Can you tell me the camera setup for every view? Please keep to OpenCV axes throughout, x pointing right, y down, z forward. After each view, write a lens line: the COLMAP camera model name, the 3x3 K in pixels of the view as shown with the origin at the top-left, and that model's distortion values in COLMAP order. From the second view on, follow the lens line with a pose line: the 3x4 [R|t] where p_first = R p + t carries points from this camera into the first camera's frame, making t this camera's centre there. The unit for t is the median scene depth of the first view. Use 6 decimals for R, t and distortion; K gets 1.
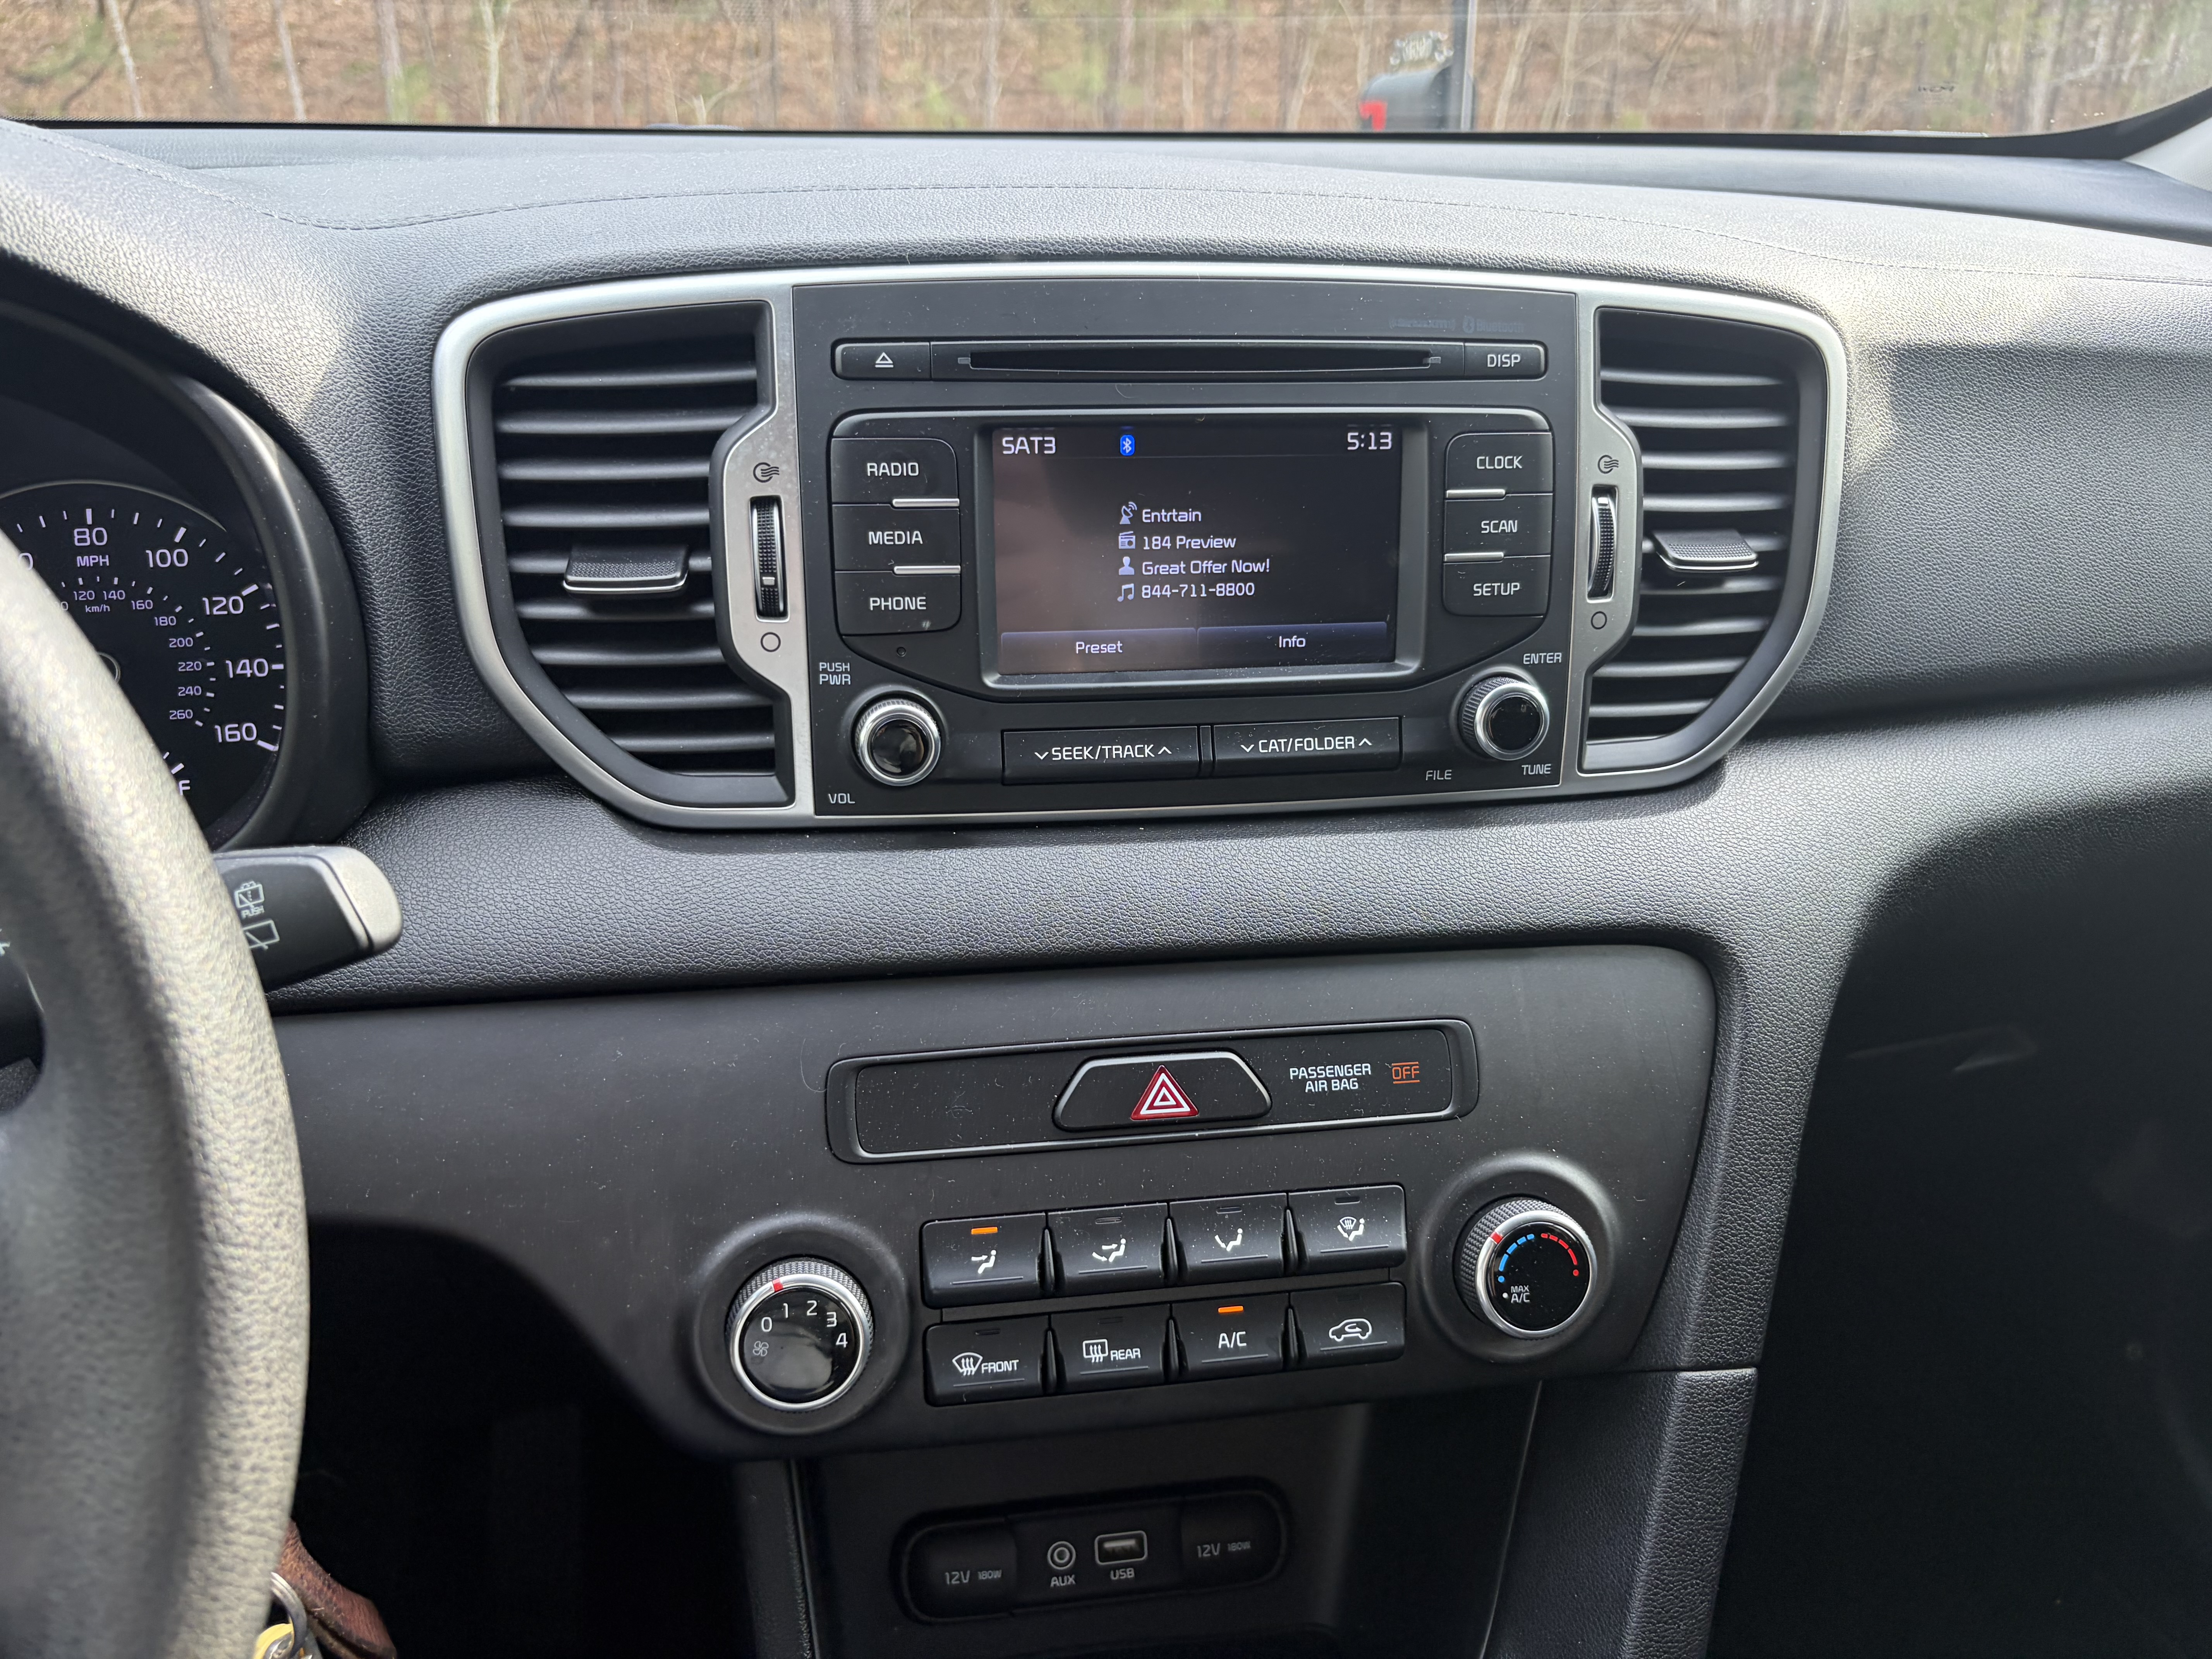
lens RADIAL K [[1680.2, 0, 1108.3], [0, 1680.2, 824.4], [0, 0, 1]] dist [-0.000135, -0.044025]
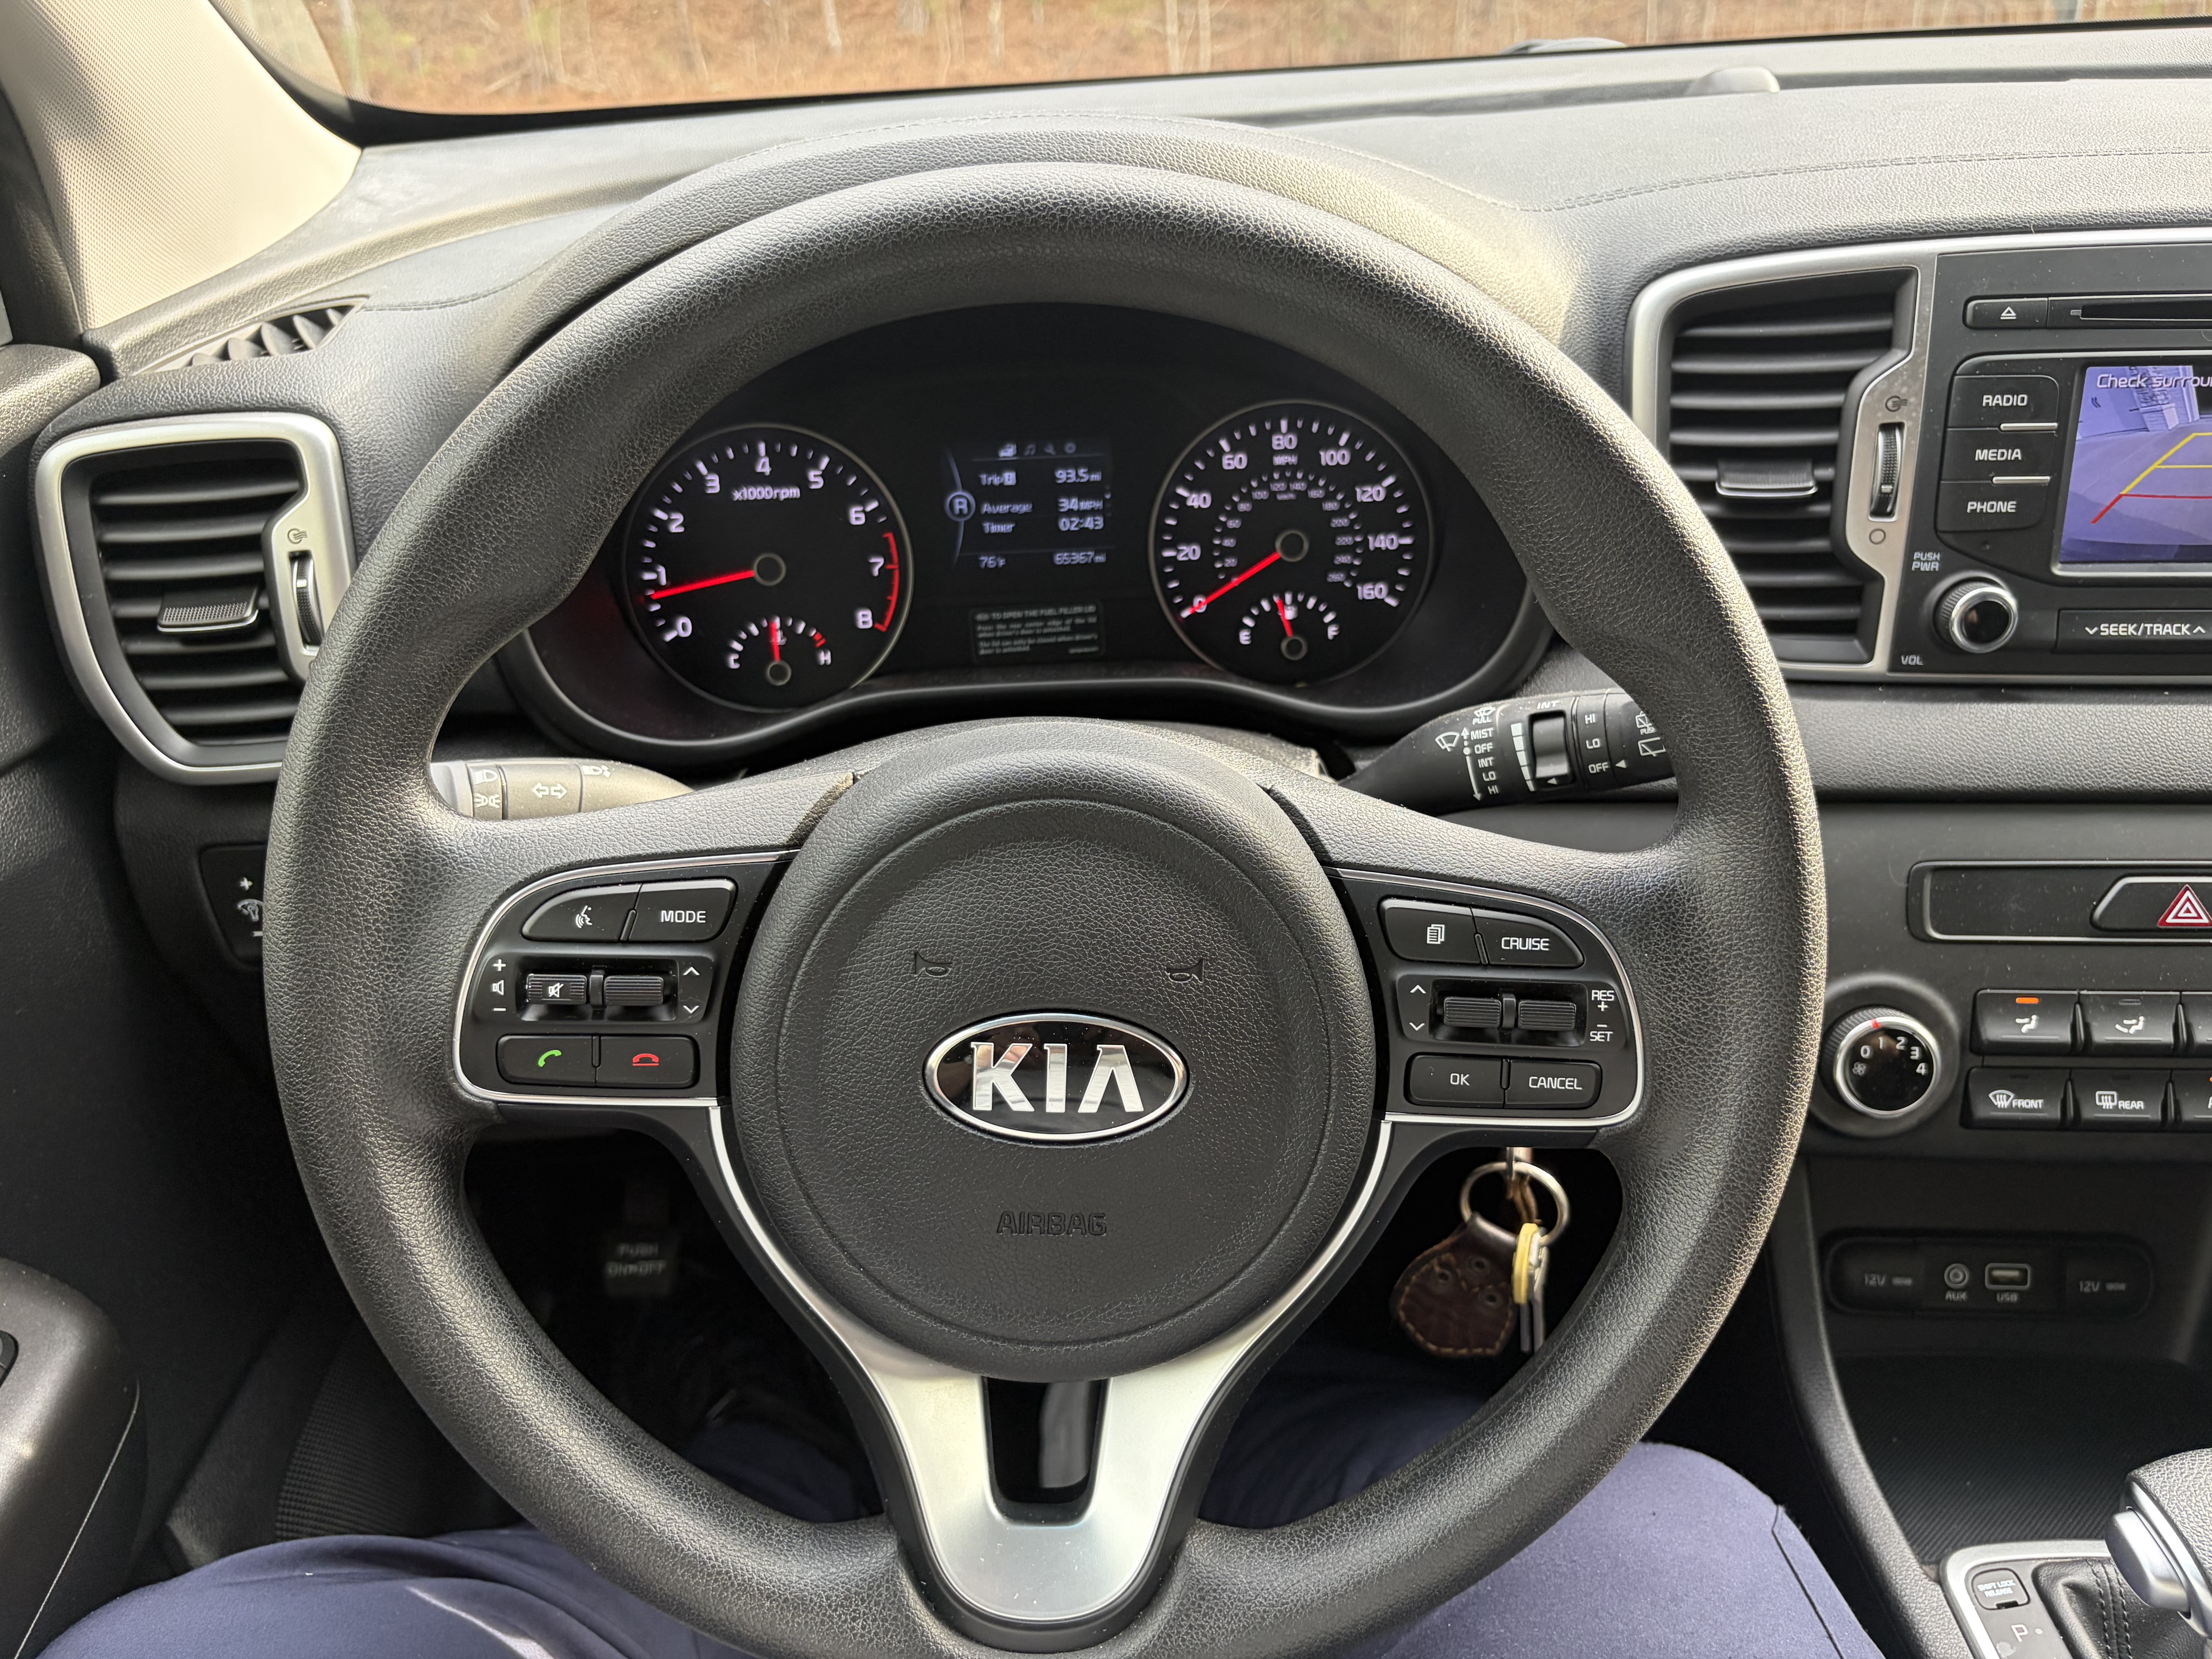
lens RADIAL K [[1680.2, 0, 1107.8], [0, 1680.2, 847.9], [0, 0, 1]] dist [-0.000135, -0.044025]
pose [[0.956533, 0.065387, -0.284198, -0.388488], [-0.031110, 0.991858, 0.123494, -0.012355], [0.289959, -0.109285, 0.950779, -0.416863]]
